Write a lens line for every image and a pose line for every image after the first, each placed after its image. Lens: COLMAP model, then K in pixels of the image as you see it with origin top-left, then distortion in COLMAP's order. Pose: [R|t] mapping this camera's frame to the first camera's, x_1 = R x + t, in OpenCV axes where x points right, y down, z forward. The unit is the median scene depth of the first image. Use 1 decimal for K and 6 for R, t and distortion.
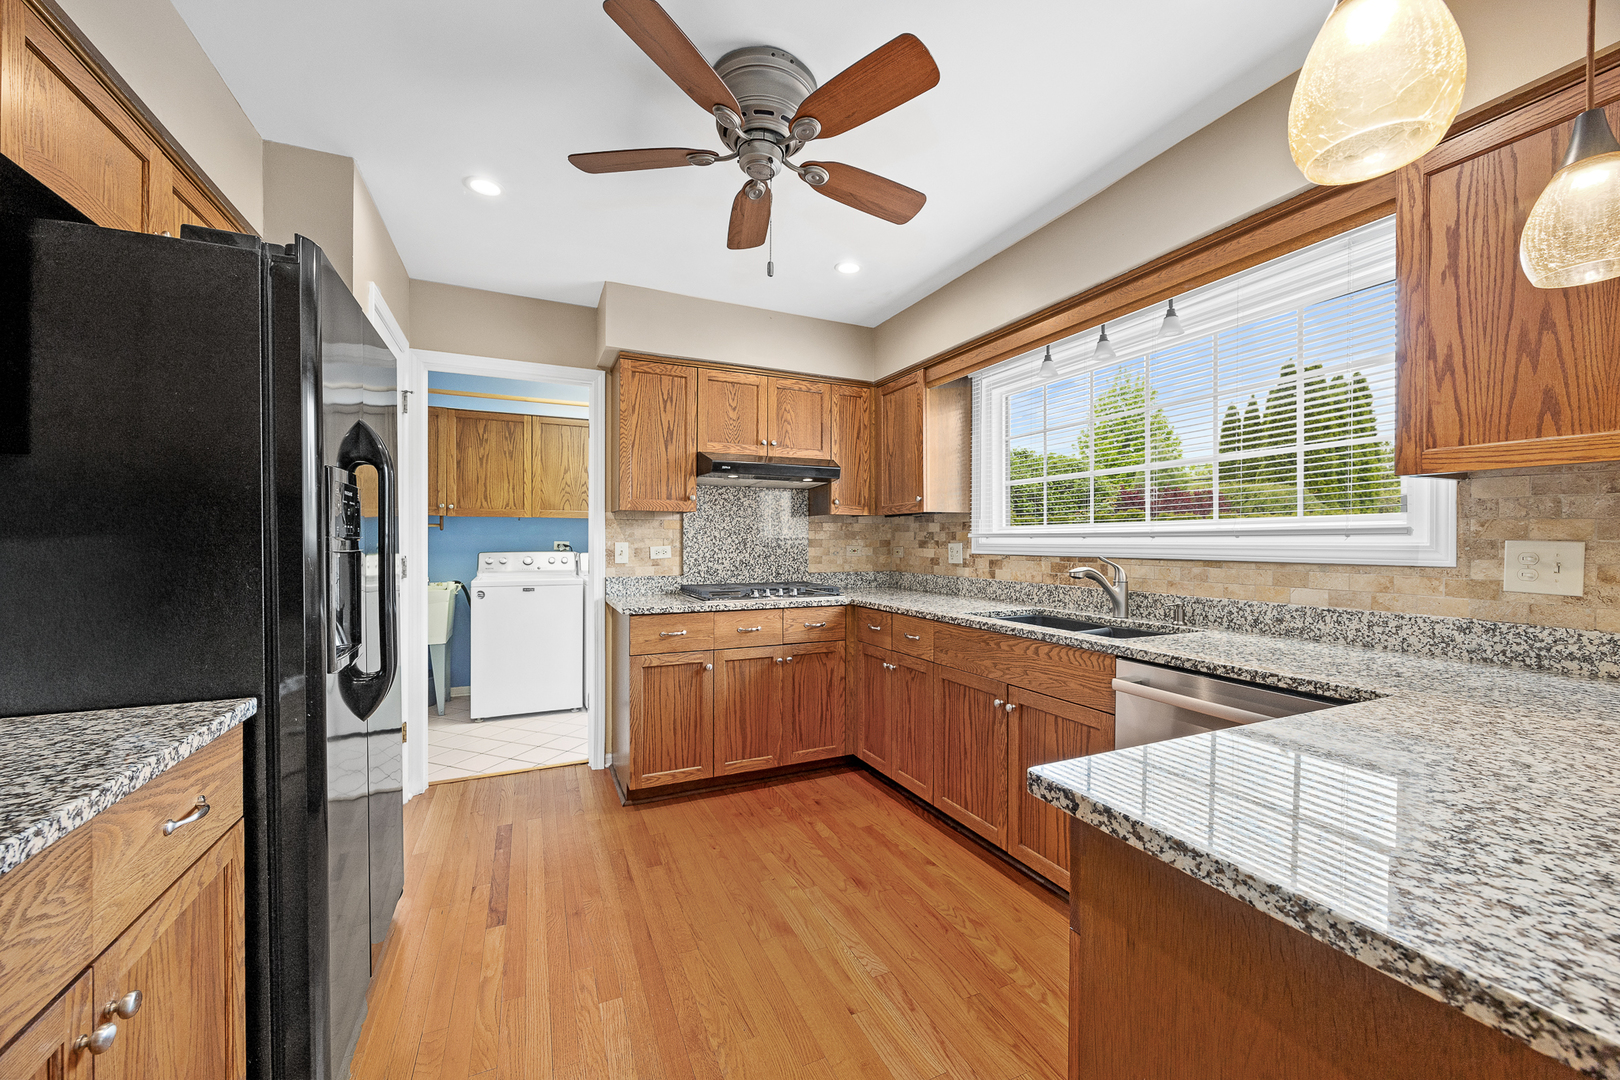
lens RADIAL K [[621.7, 0, 817.5], [0, 621.7, 542.3], [0, 0, 1]] dist [-0.001893, -0.000189]
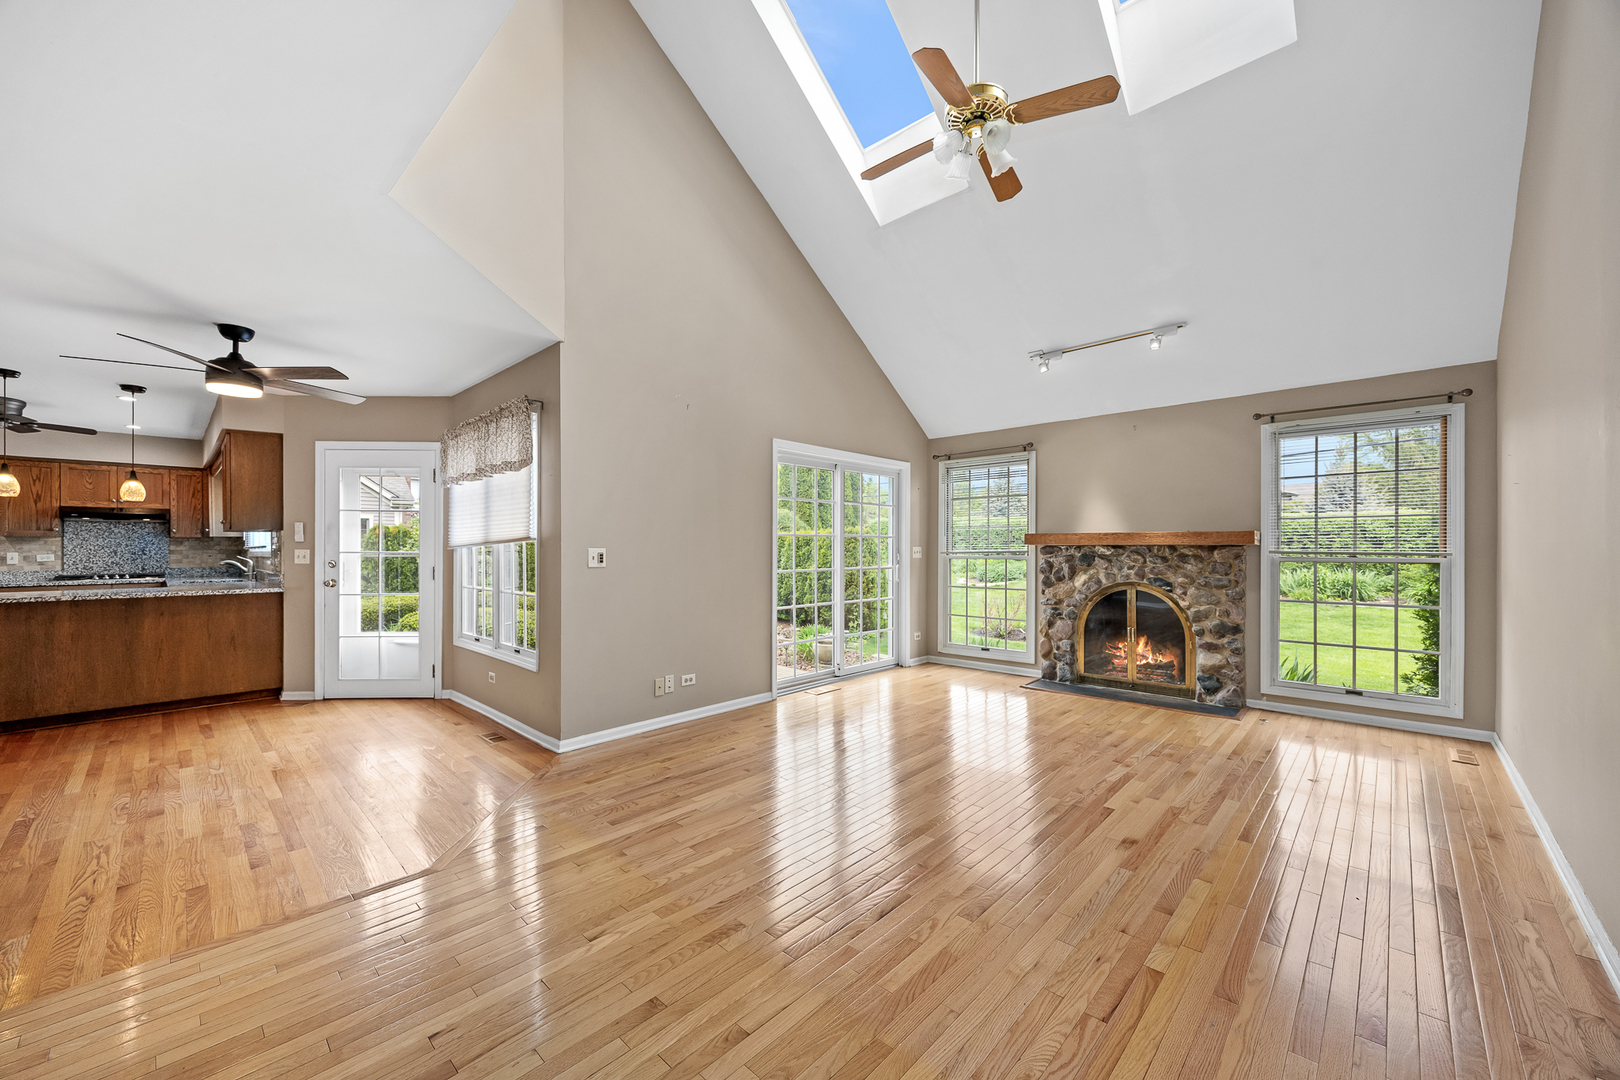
lens RADIAL K [[621.7, 0, 810.9], [0, 621.7, 550.9], [0, 0, 1]] dist [-0.001893, -0.000189]
pose [[0.932559, -0.008769, 0.360912, 1.498513], [0.008123, 0.999962, 0.003309, 0.009535], [-0.360927, -0.000154, 0.932594, -1.916494]]
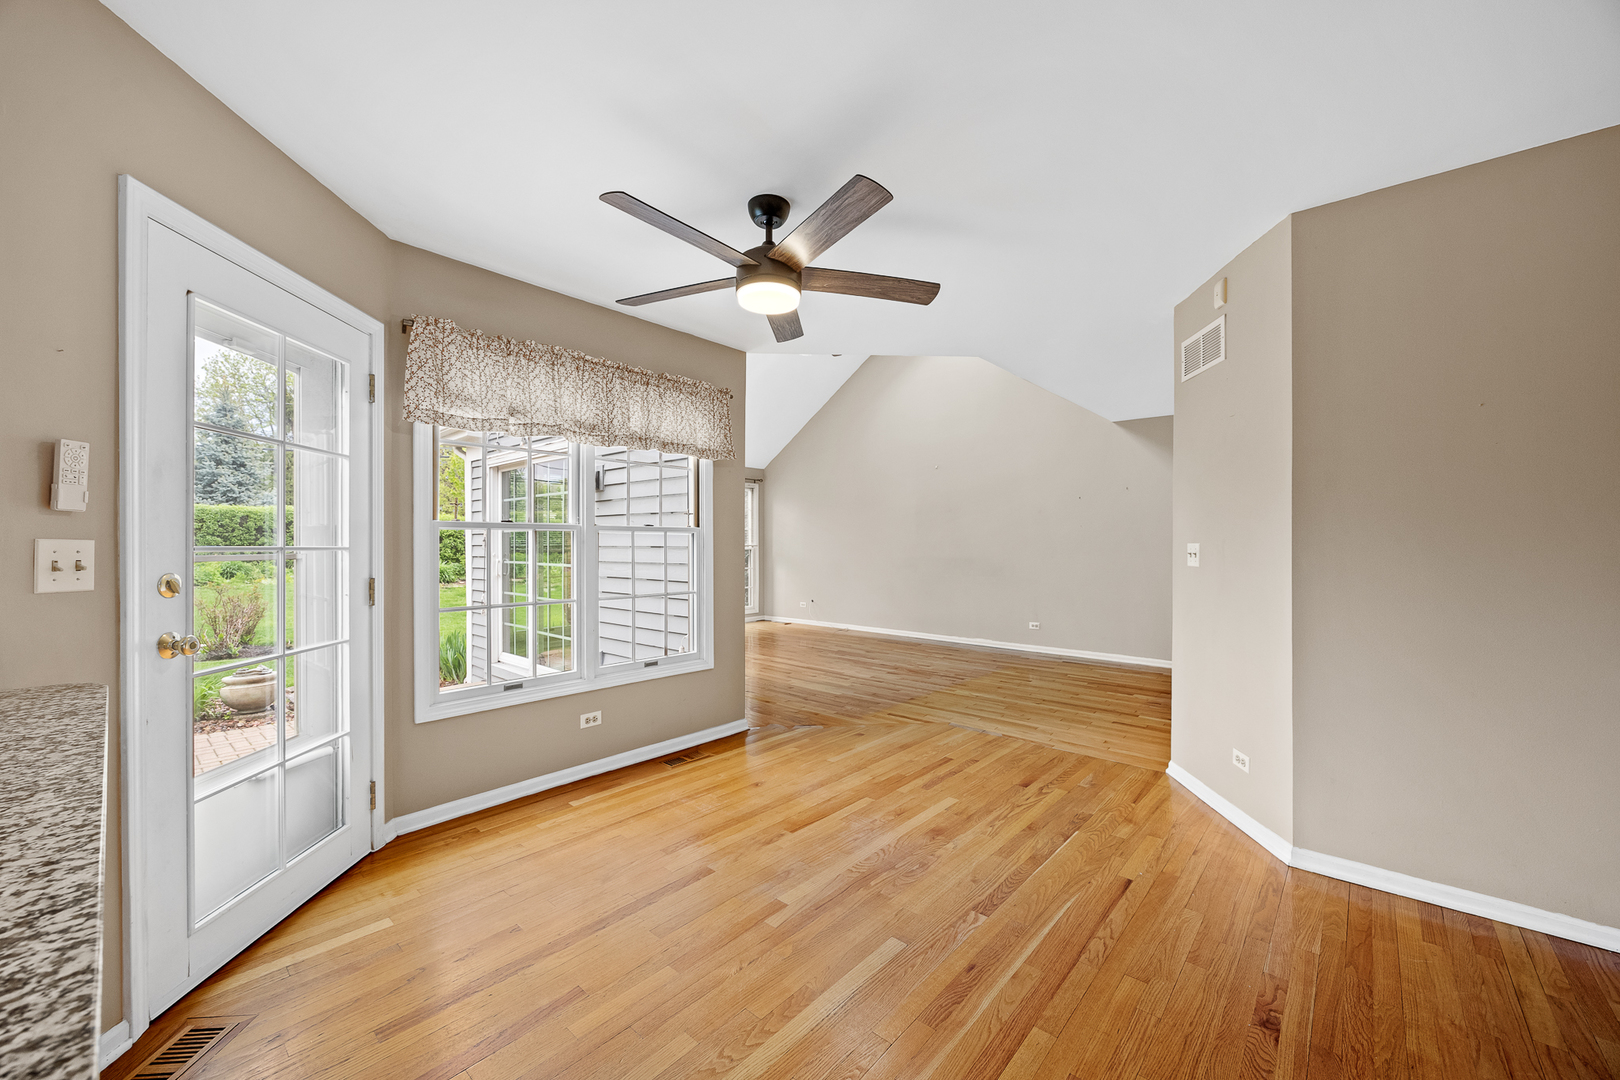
lens RADIAL K [[621.7, 0, 822.2], [0, 621.7, 547.3], [0, 0, 1]] dist [-0.001893, -0.000189]
pose [[-0.407866, -0.010449, 0.912982, 0.094192], [-0.000043, 0.999935, 0.011425, 0.000391], [-0.913042, 0.004621, -0.407840, -0.069568]]
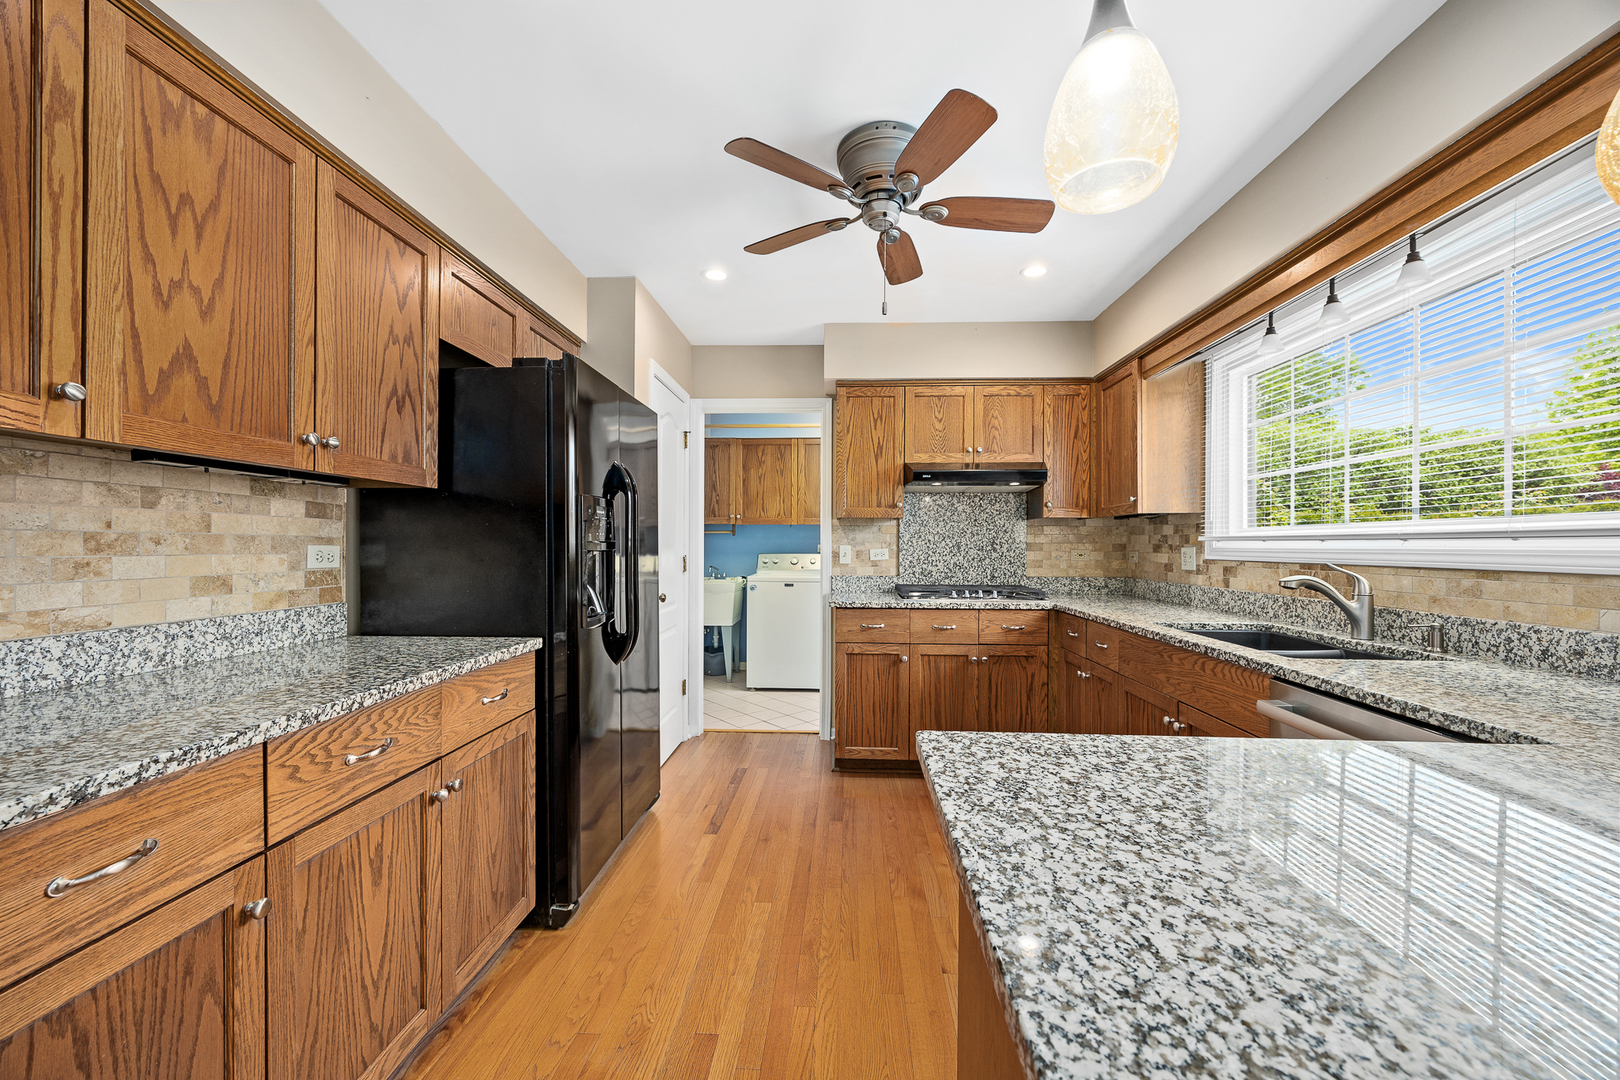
lens RADIAL K [[621.7, 0, 813.9], [0, 621.7, 544.4], [0, 0, 1]] dist [-0.001893, -0.000189]
pose [[0.881182, 0.001249, -0.472776, 0.212456], [-0.002841, 0.999992, -0.002653, 0.001519], [0.472769, 0.003681, 0.881179, -0.047587]]
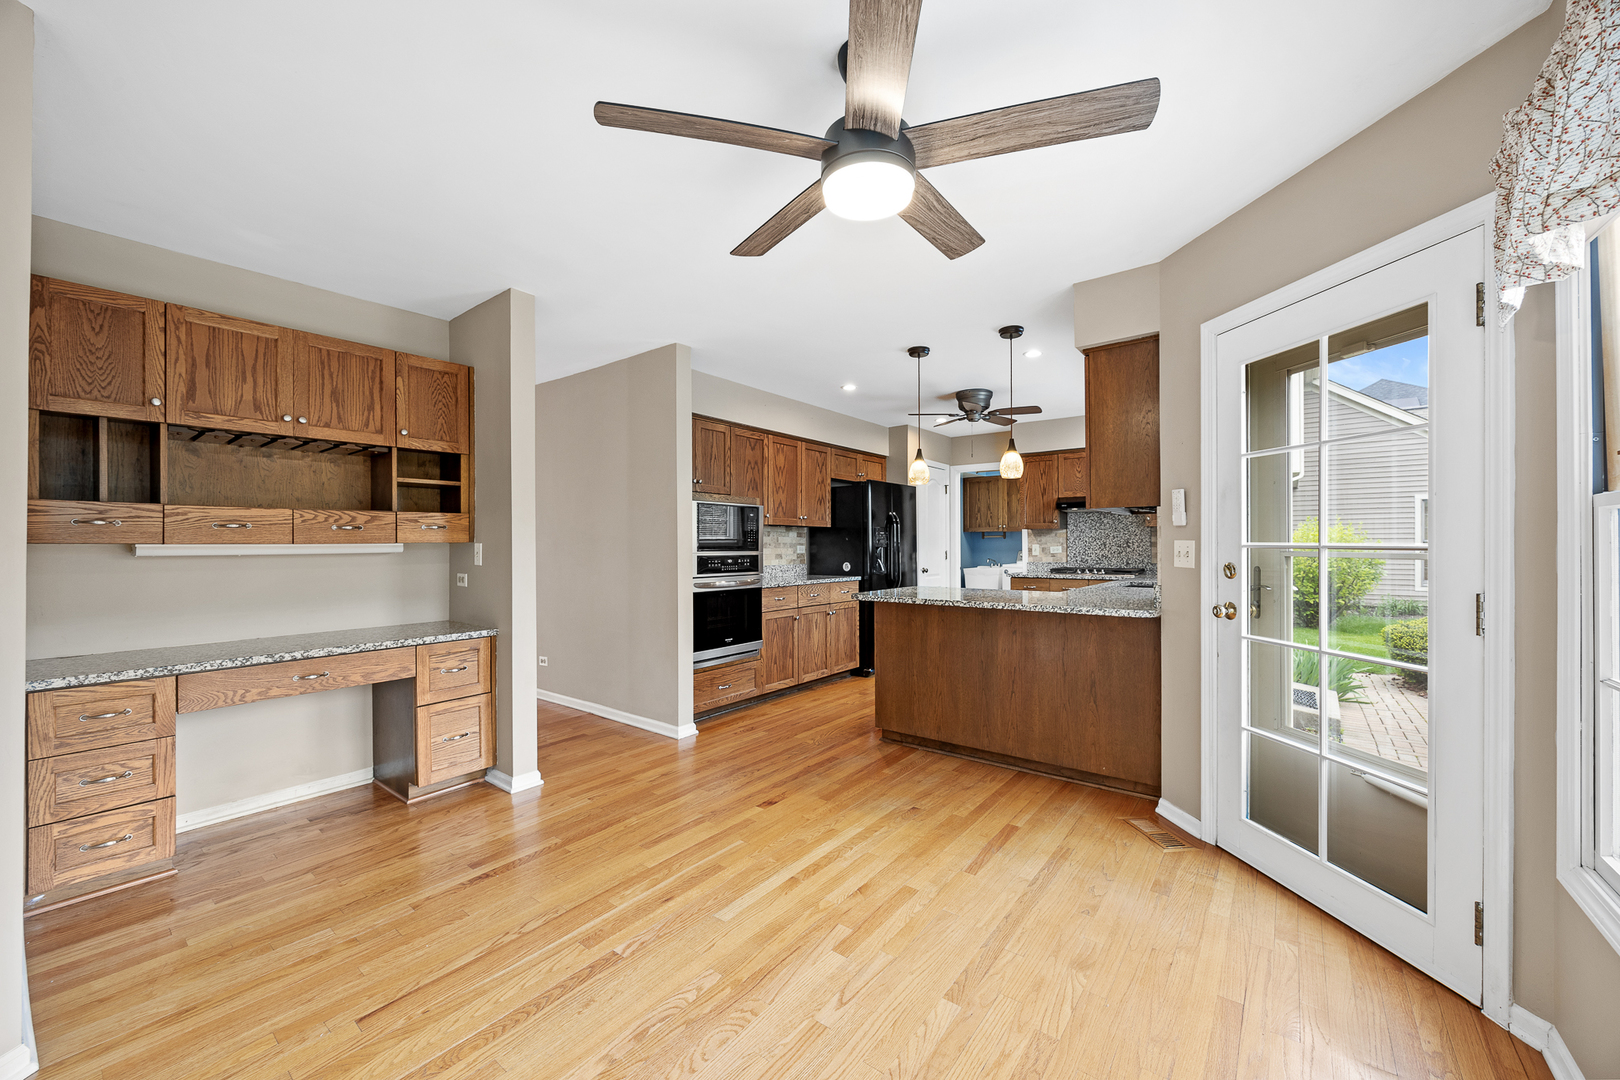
lens RADIAL K [[621.7, 0, 815.4], [0, 621.7, 537.7], [0, 0, 1]] dist [-0.001893, -0.000189]
pose [[0.459100, -0.015623, -0.888247, 1.356264], [0.003565, 0.999870, -0.015744, 0.008229], [0.888377, 0.004061, 0.459096, -0.647155]]
